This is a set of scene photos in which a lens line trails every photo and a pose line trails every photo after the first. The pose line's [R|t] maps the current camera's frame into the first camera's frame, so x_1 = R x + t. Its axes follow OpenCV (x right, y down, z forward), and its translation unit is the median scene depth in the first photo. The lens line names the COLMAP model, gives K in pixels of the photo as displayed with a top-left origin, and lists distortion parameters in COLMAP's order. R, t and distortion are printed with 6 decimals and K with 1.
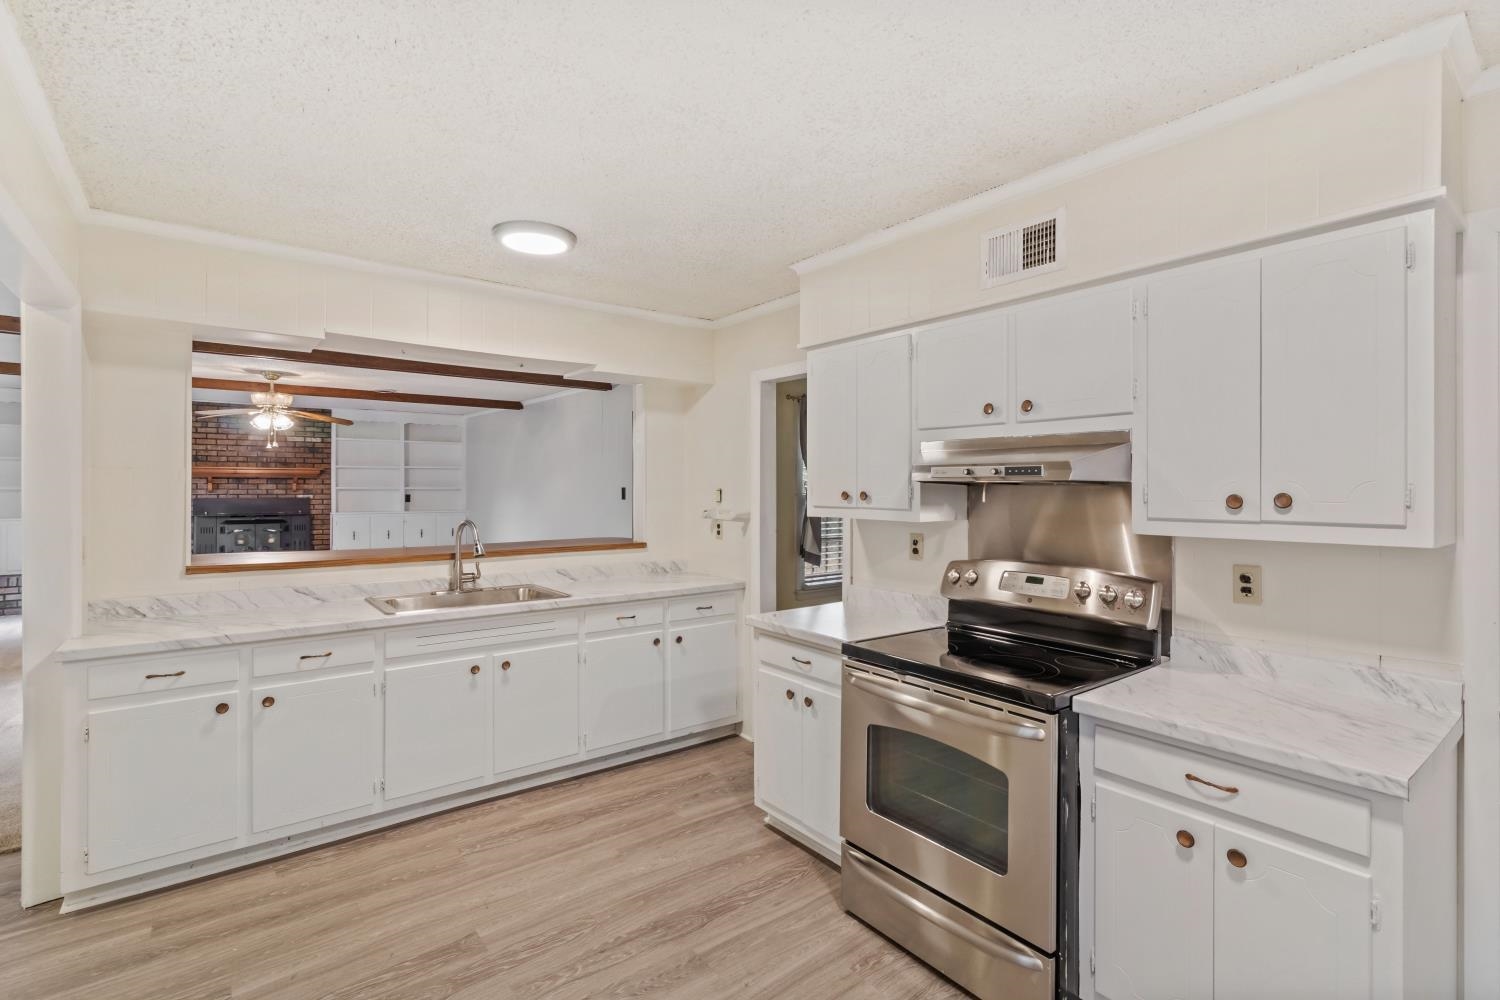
lens RADIAL K [[693.4, 0, 743.3], [0, 693.4, 486.0], [0, 0, 1]] dist [0.003510, 0.000760]
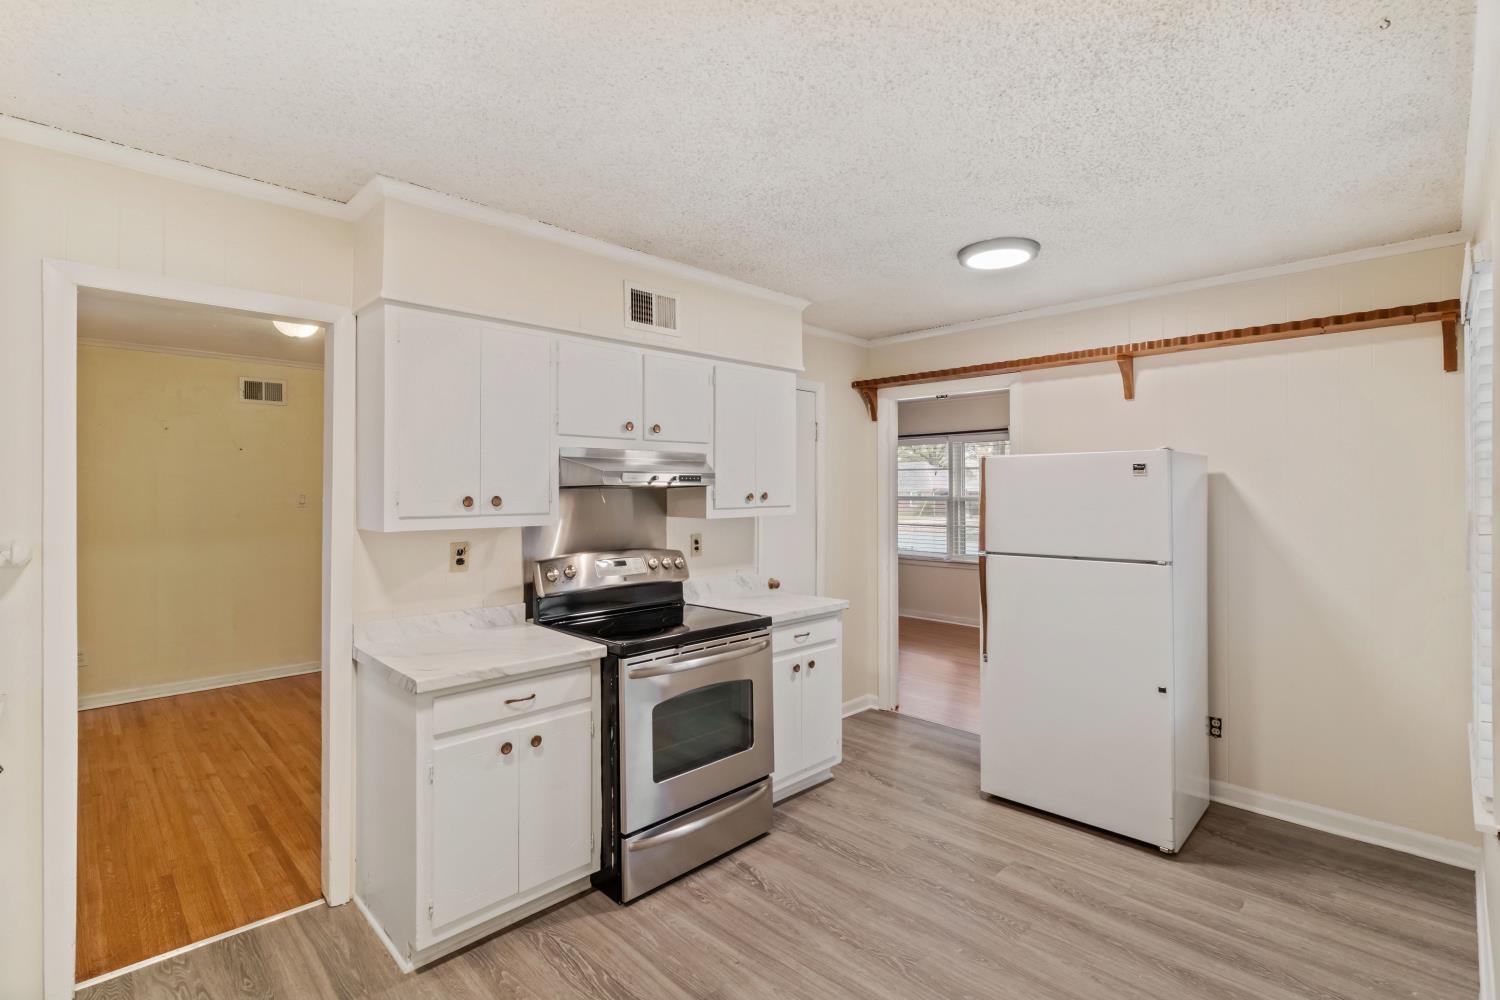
lens RADIAL K [[693.4, 0, 743.3], [0, 693.4, 486.0], [0, 0, 1]] dist [0.003510, 0.000760]
pose [[-0.119331, 0.001074, 0.992854, -0.834706], [0.001234, 0.999999, -0.000934, -0.004205], [-0.992854, 0.001114, -0.119333, 0.892696]]
